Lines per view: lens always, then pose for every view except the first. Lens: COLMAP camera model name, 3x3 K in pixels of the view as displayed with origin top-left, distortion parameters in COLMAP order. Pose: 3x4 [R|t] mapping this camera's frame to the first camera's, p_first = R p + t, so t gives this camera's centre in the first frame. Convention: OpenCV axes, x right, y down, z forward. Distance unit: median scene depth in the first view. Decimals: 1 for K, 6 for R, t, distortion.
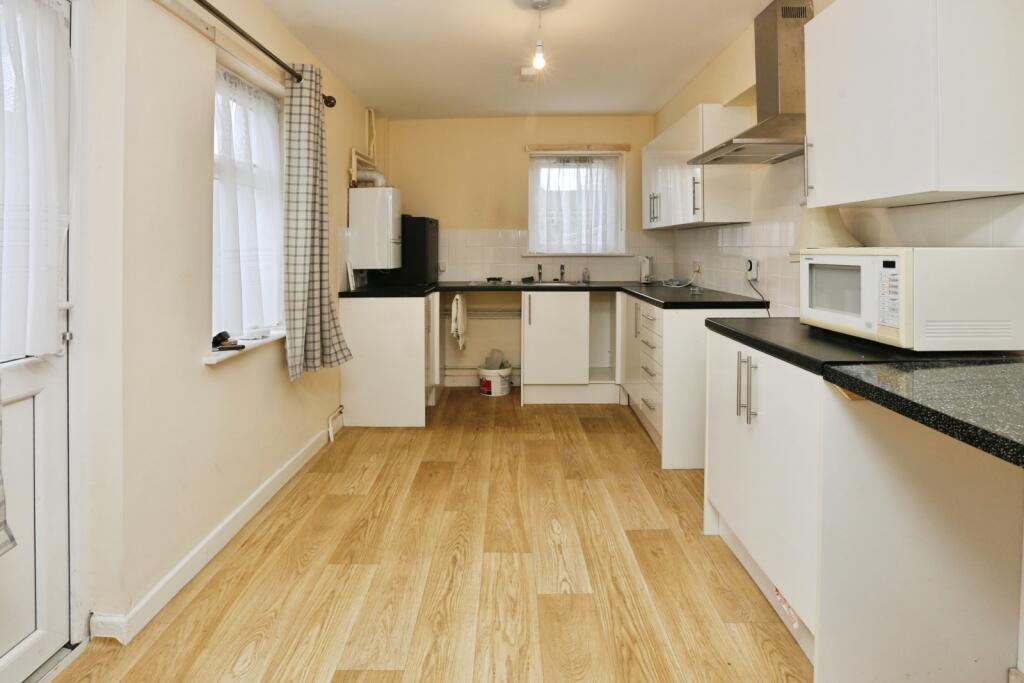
lens RADIAL K [[503.8, 0, 515.2], [0, 503.8, 236.2], [0, 0, 1]] dist [-0.025125, 0.001474]
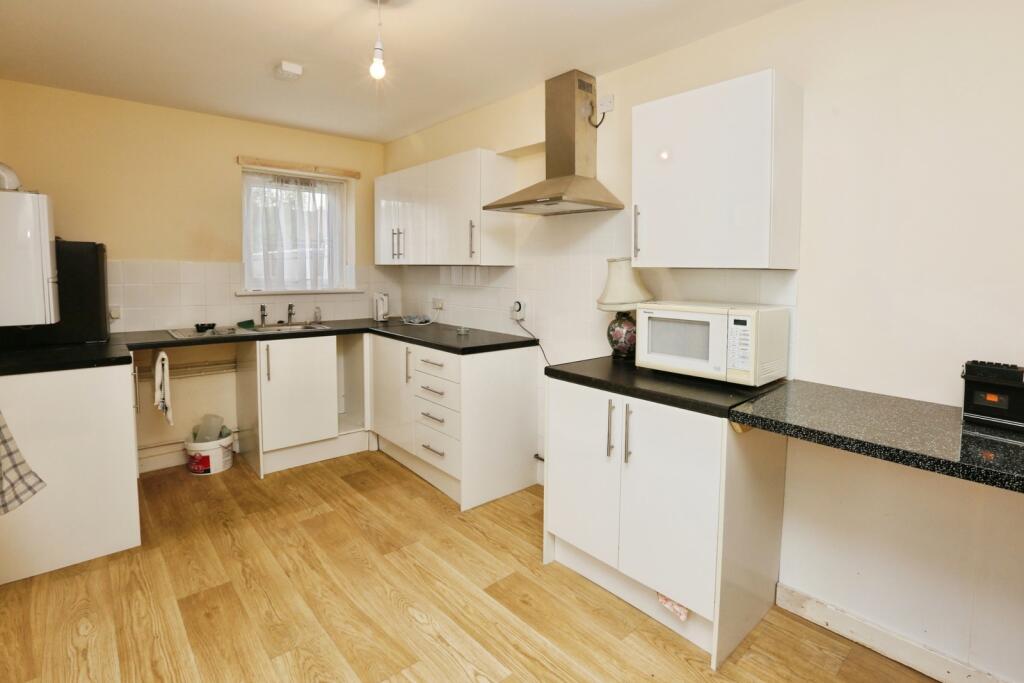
lens RADIAL K [[487.3, 0, 505.4], [0, 487.3, 294.1], [0, 0, 1]] dist [-0.061401, 0.022998]
pose [[0.758340, -0.018254, 0.651604, -0.221180], [-0.030603, 0.997509, 0.063560, -0.032378], [-0.651140, -0.068141, 0.755892, 0.192322]]
